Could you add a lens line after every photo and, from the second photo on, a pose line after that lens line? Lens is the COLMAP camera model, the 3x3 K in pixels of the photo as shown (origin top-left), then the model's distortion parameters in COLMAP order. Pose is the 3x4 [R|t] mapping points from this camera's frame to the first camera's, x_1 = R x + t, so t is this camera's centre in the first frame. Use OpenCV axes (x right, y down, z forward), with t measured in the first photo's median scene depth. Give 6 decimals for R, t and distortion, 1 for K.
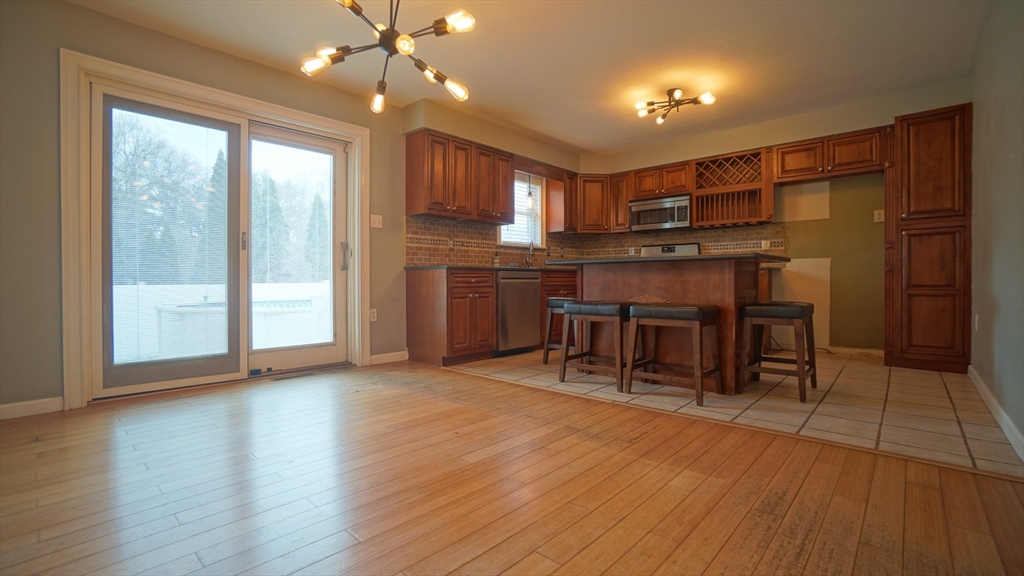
lens RADIAL K [[455.0, 0, 508.7], [0, 455.0, 288.2], [0, 0, 1]] dist [-0.057930, 0.018823]
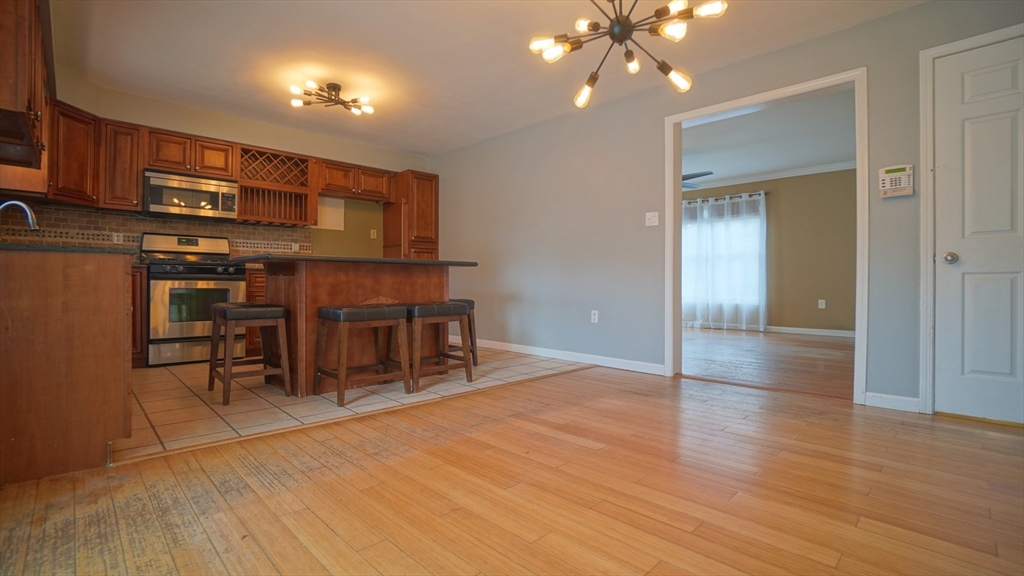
lens RADIAL K [[455.0, 0, 509.2], [0, 455.0, 290.2], [0, 0, 1]] dist [-0.057930, 0.018823]
pose [[0.041816, -0.014671, 0.999018, -0.551243], [0.009674, 0.999851, 0.014278, -0.007515], [-0.999078, 0.009067, 0.041952, 0.547039]]
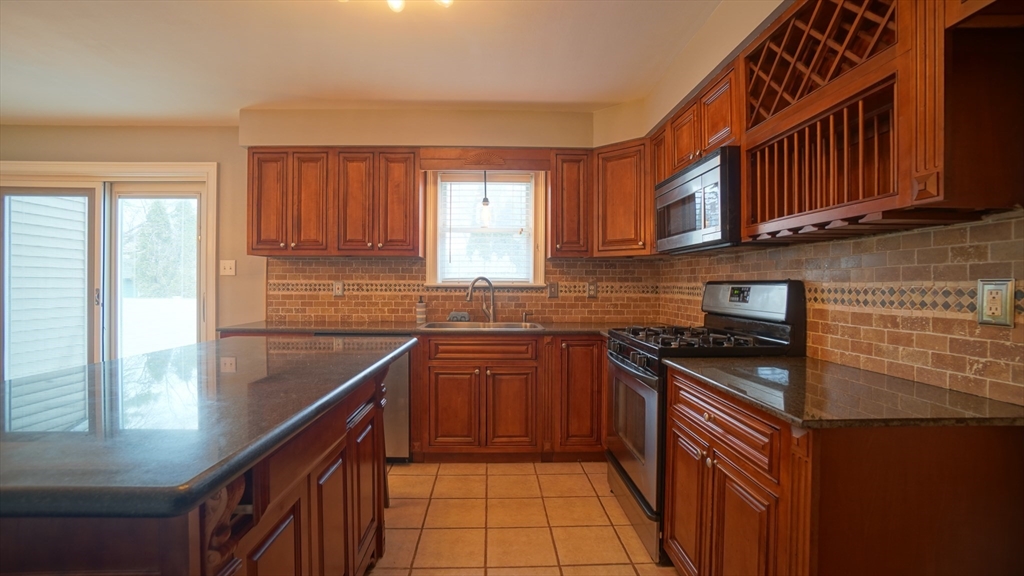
lens RADIAL K [[455.0, 0, 505.5], [0, 455.0, 286.5], [0, 0, 1]] dist [-0.057930, 0.018823]
pose [[0.691672, 0.010962, -0.722128, 0.675362], [-0.020120, 0.999789, -0.004095, -0.117656], [0.721931, 0.017361, 0.691747, 0.785654]]
